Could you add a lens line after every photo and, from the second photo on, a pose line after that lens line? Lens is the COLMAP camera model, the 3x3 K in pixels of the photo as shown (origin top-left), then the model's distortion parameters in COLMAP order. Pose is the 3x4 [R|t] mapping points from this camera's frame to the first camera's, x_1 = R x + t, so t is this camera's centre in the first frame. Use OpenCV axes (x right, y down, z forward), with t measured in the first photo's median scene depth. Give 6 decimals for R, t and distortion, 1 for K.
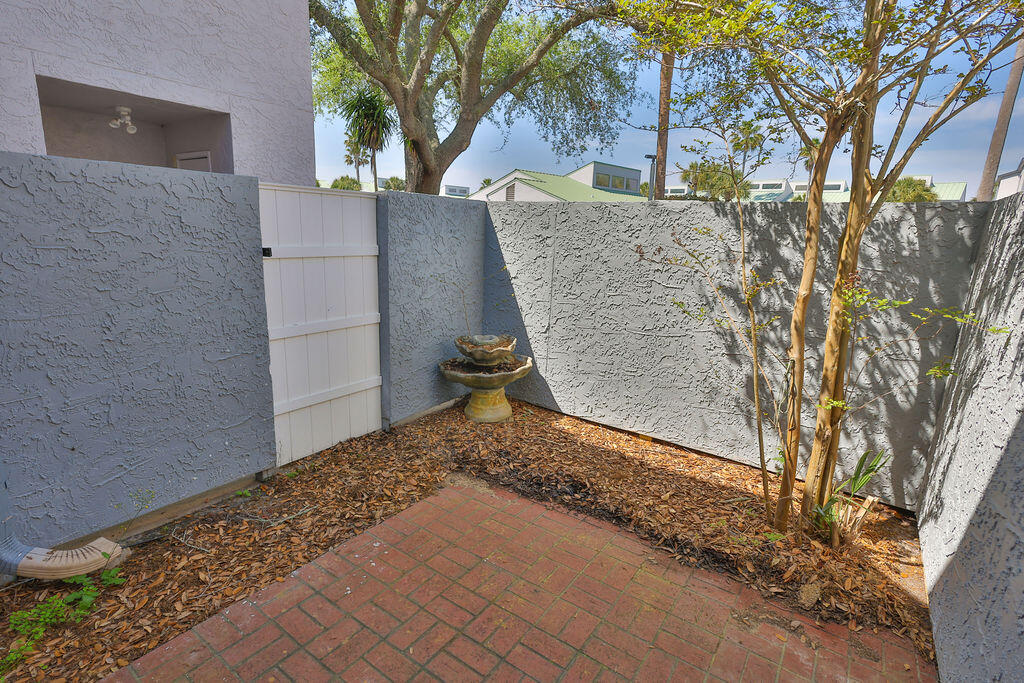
lens RADIAL K [[491.8, 0, 508.2], [0, 491.8, 337.8], [0, 0, 1]] dist [-0.001872, 0.001577]
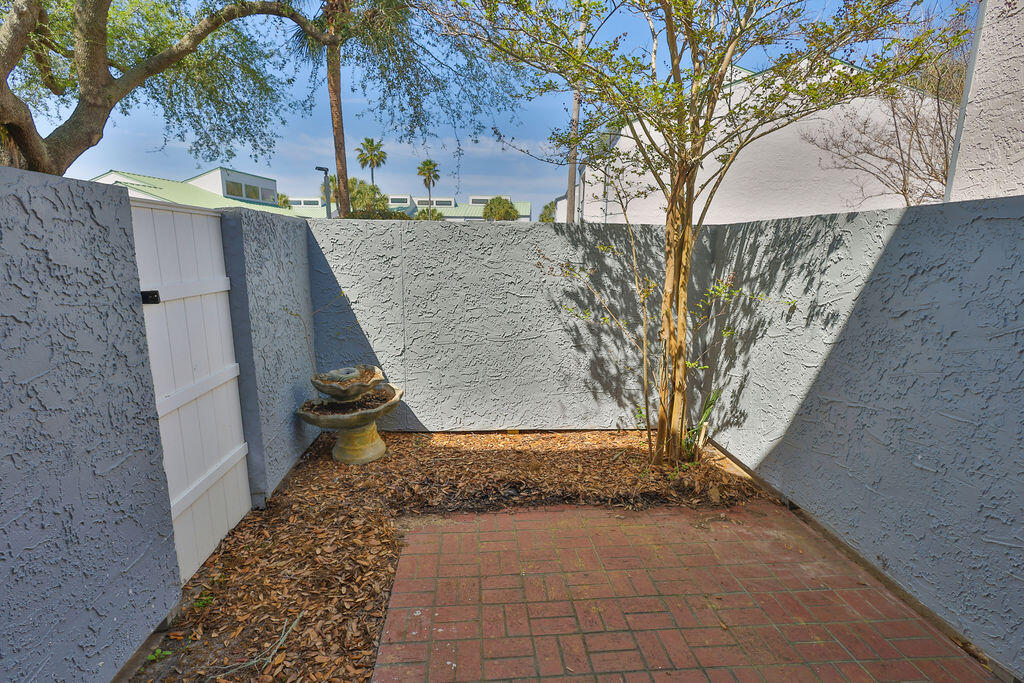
lens RADIAL K [[491.8, 0, 508.3], [0, 491.8, 350.5], [0, 0, 1]] dist [-0.001872, 0.001577]
pose [[0.774216, -0.157294, 0.613064, -0.432363], [0.156618, 0.986114, 0.055220, -0.048707], [-0.613237, 0.053265, 0.788101, 0.126830]]
